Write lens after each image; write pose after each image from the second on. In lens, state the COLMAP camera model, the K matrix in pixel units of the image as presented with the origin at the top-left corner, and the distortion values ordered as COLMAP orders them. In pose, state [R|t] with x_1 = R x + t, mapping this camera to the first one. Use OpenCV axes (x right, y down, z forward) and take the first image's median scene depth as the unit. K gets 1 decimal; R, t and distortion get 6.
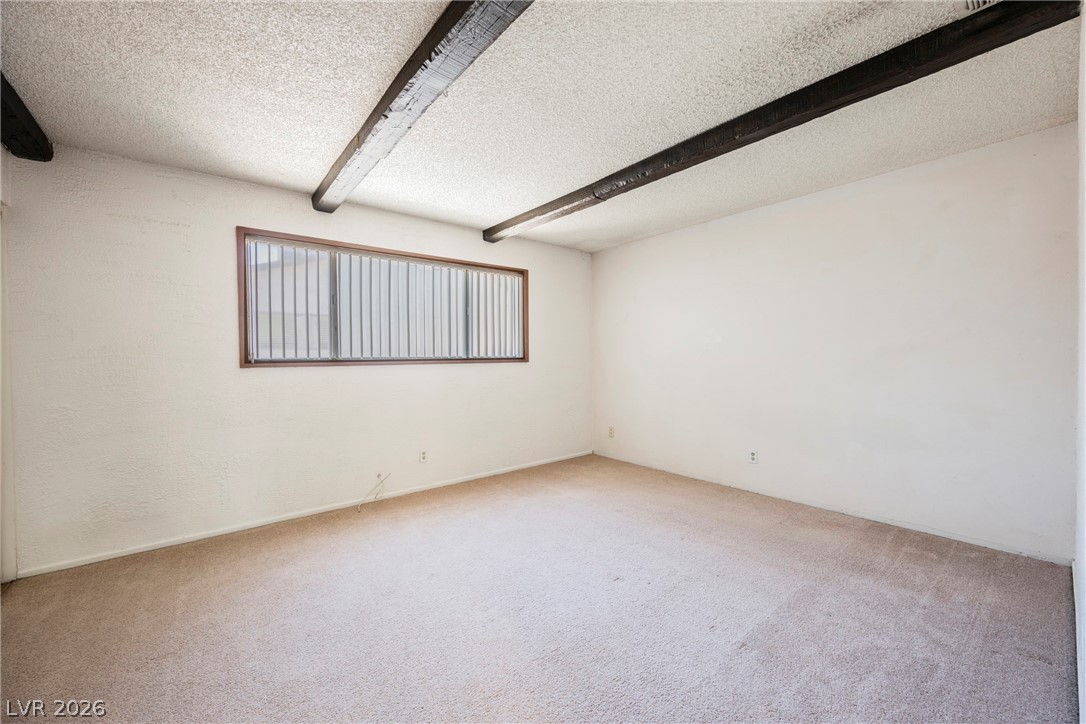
lens RADIAL K [[423.9, 0, 547.5], [0, 423.9, 368.8], [0, 0, 1]] dist [-0.003167, -0.000012]
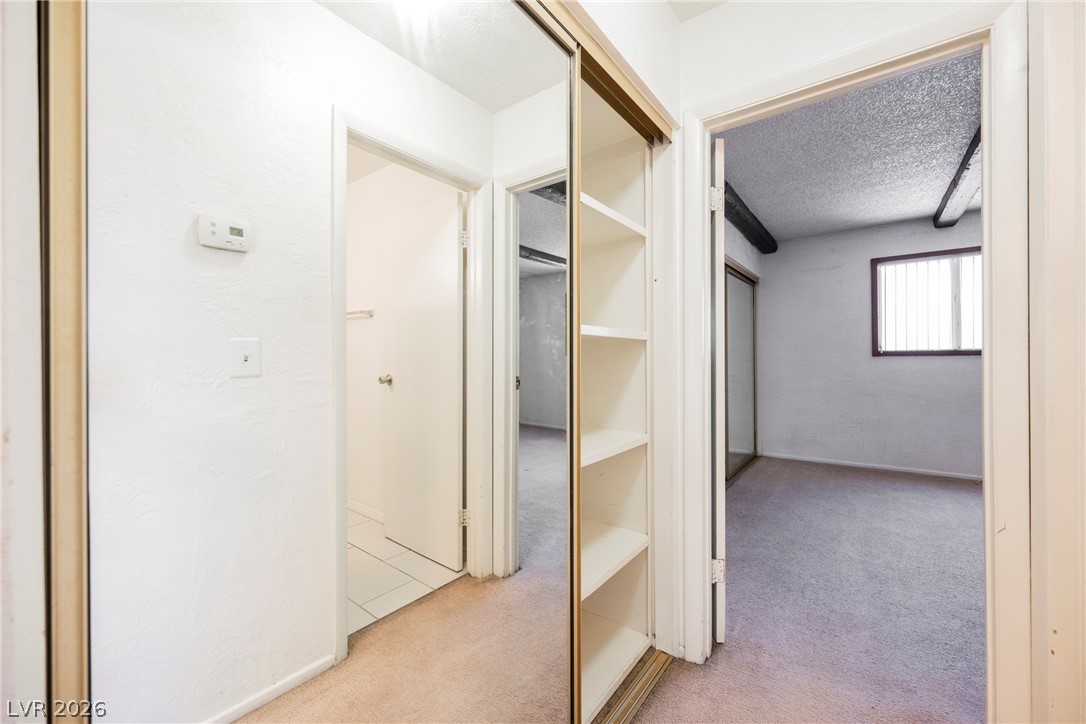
lens RADIAL K [[423.9, 0, 545.4], [0, 423.9, 360.0], [0, 0, 1]] dist [-0.003167, -0.000012]
pose [[0.235159, 0.000478, -0.971957, 0.420265], [-0.012110, 0.999924, -0.002438, 0.026195], [0.971881, 0.012344, 0.235147, -0.428637]]
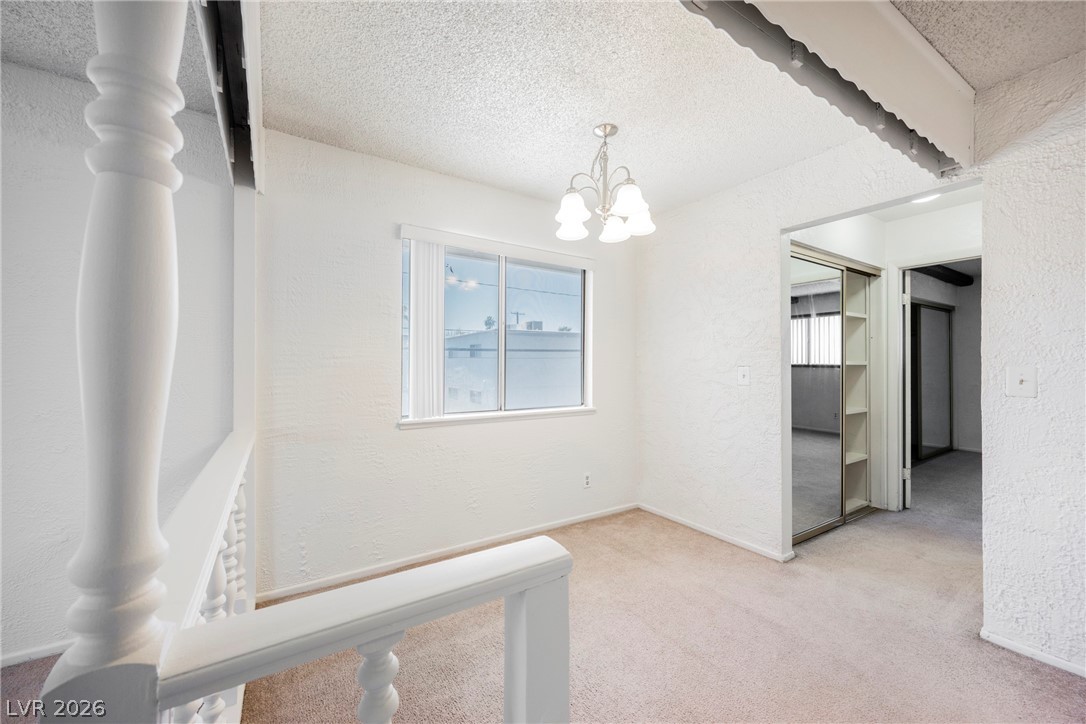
lens RADIAL K [[423.9, 0, 544.1], [0, 423.9, 364.4], [0, 0, 1]] dist [-0.003167, -0.000012]
pose [[-0.109175, -0.005012, -0.994010, 1.243407], [-0.018672, 0.999821, -0.002991, 0.016587], [0.993847, 0.018233, -0.109249, -0.972482]]
